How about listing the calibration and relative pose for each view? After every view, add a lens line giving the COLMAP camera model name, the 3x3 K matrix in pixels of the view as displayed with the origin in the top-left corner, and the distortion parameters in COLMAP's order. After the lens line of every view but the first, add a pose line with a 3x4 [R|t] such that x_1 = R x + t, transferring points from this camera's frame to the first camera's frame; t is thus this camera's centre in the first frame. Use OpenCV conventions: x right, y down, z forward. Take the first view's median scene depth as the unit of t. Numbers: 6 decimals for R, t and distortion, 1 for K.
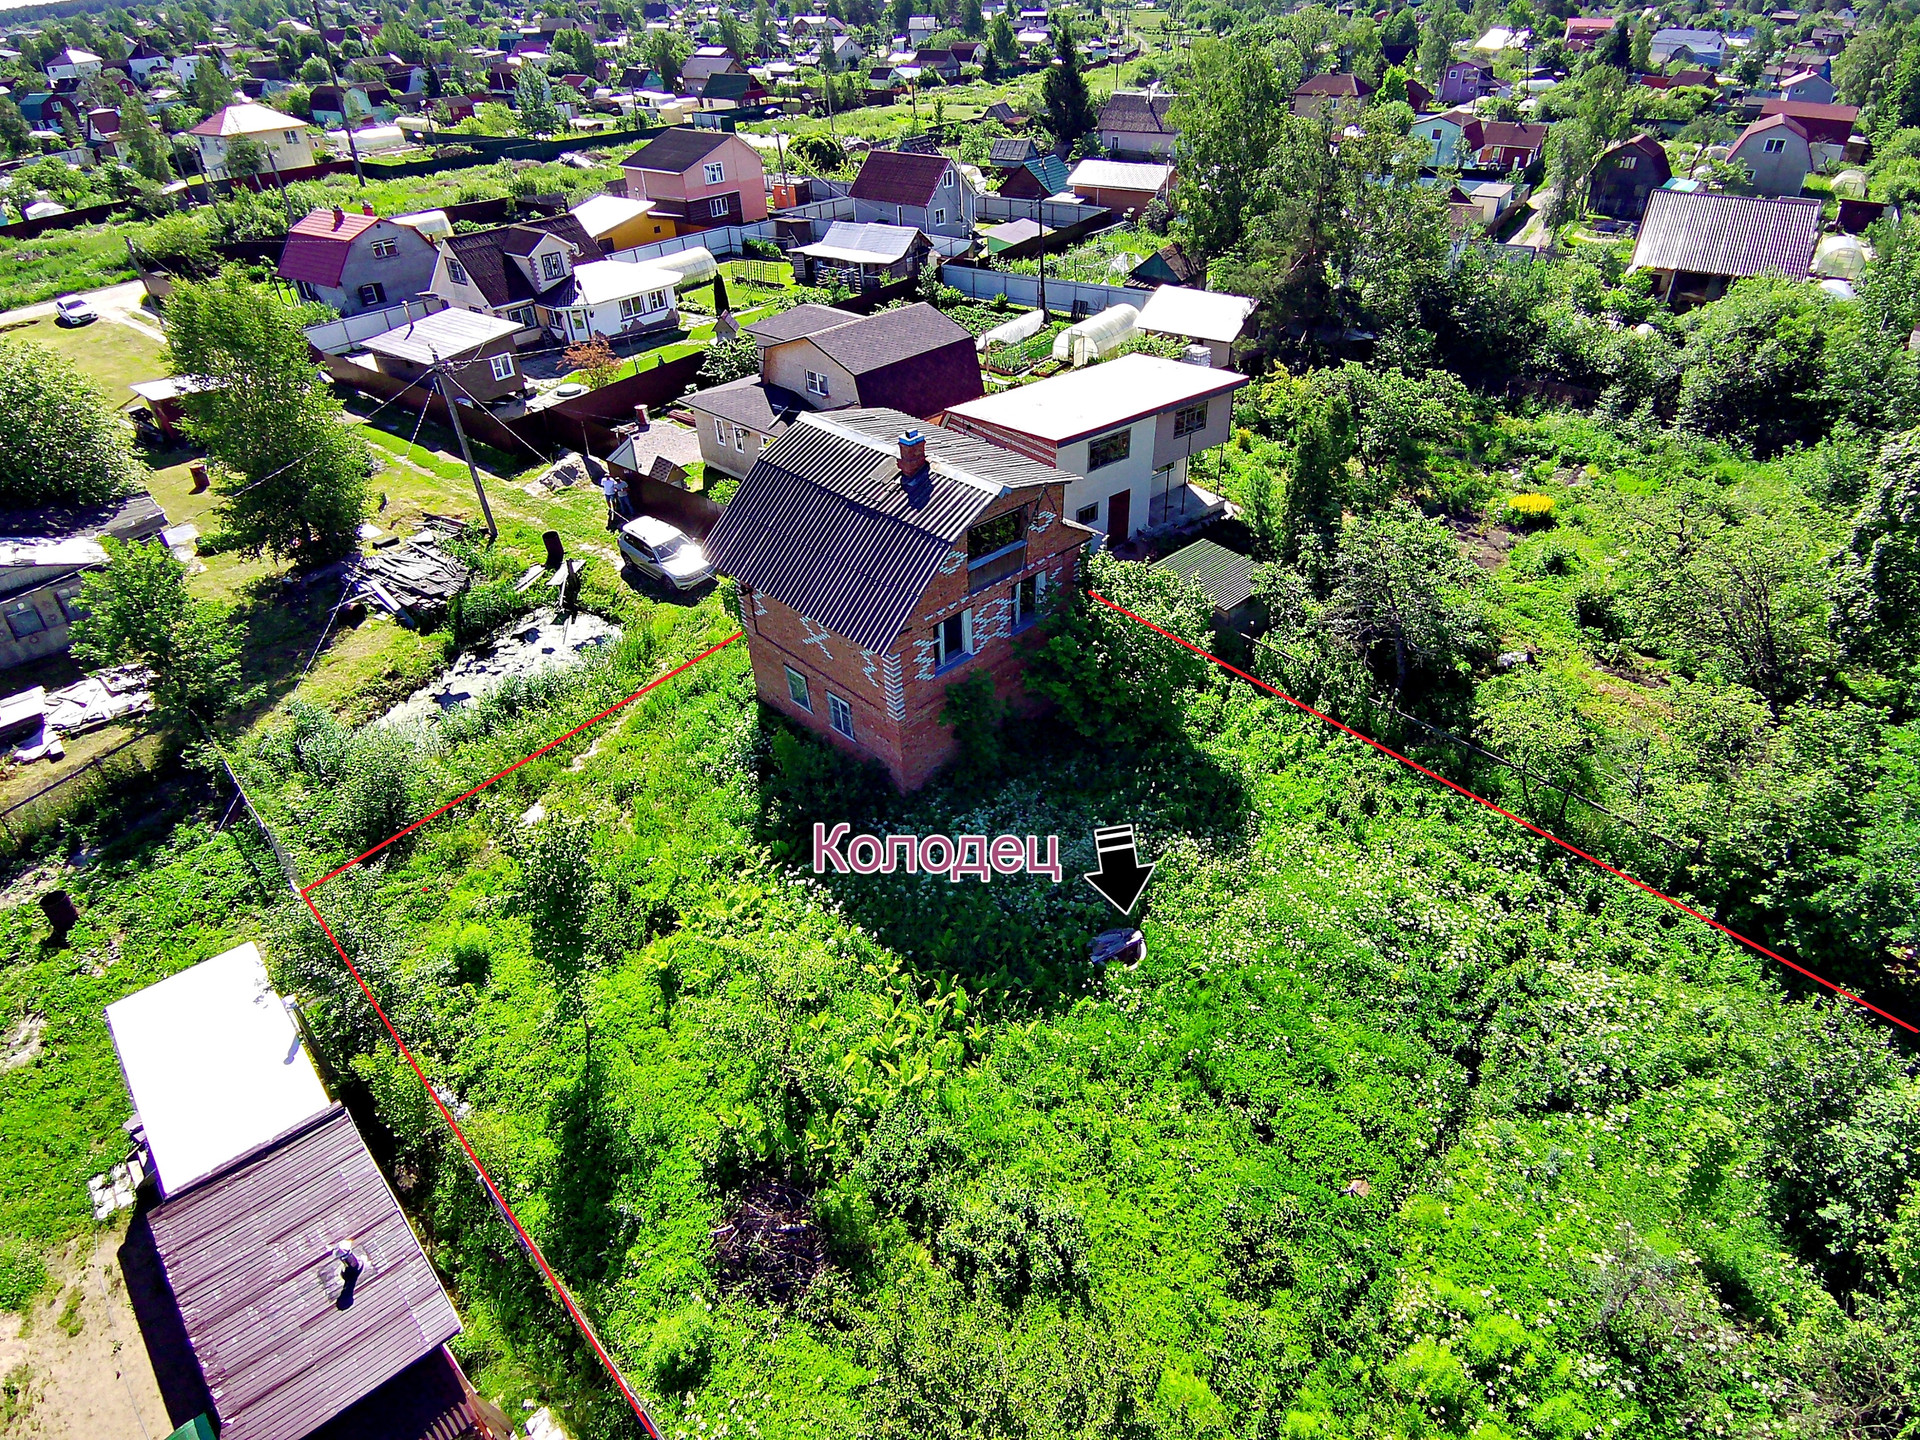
lens RADIAL K [[1036.5, 0, 992.5], [0, 1036.5, 597.9], [0, 0, 1]] dist [0.034405, -0.048672]
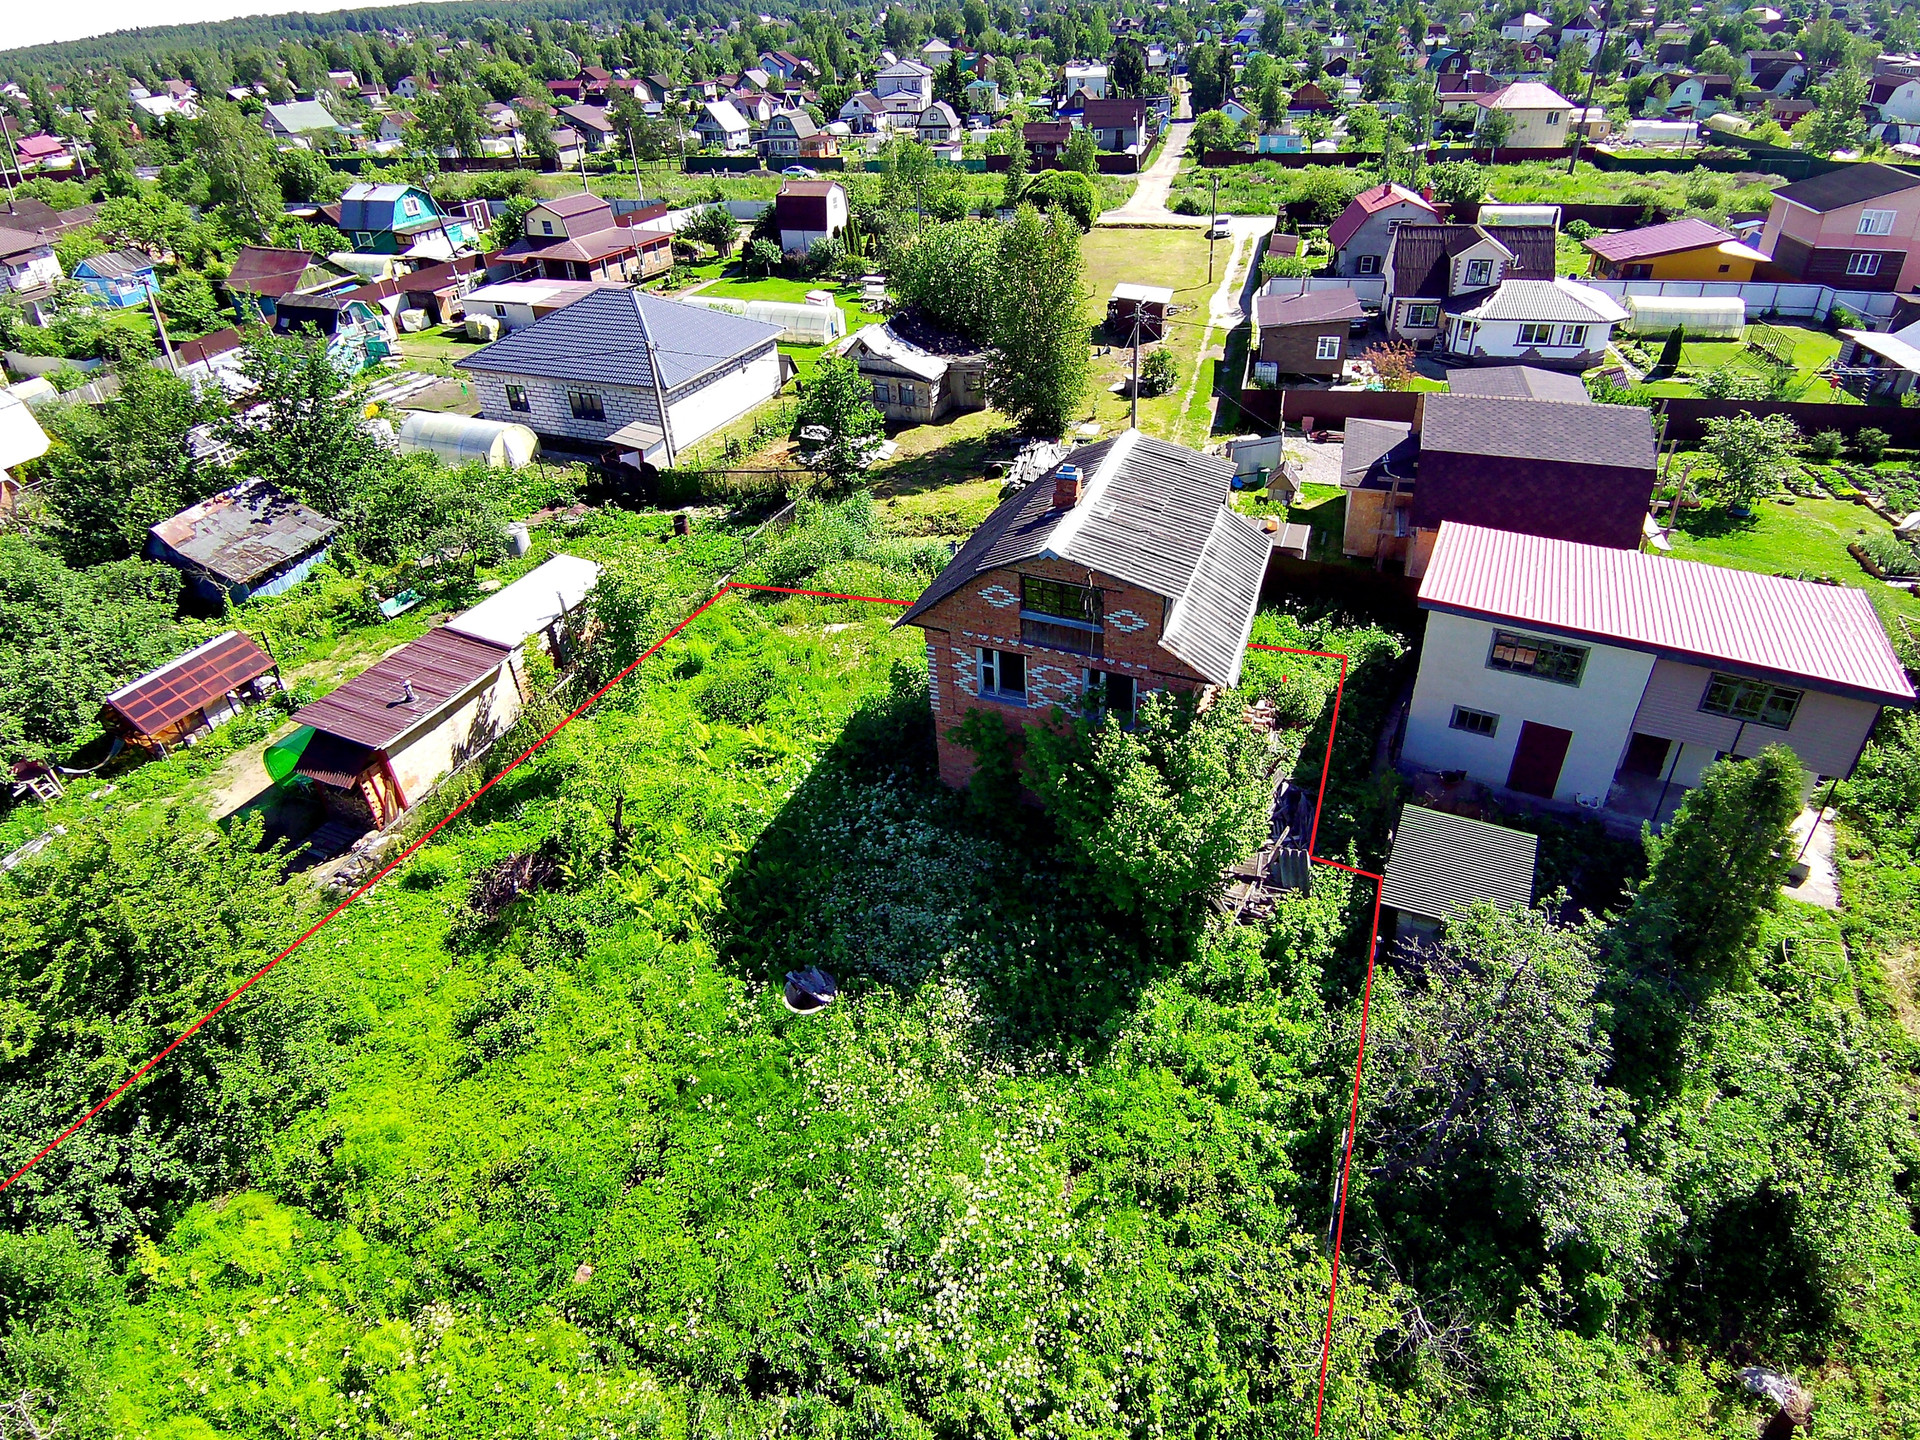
lens RADIAL K [[1036.5, 0, 992.5], [0, 1036.5, 597.9], [0, 0, 1]] dist [0.034405, -0.048672]
pose [[0.395342, 0.461461, -0.794203, 0.492741], [-0.451689, 0.850544, 0.269353, -0.196379], [0.799801, 0.252246, 0.544693, 0.316449]]
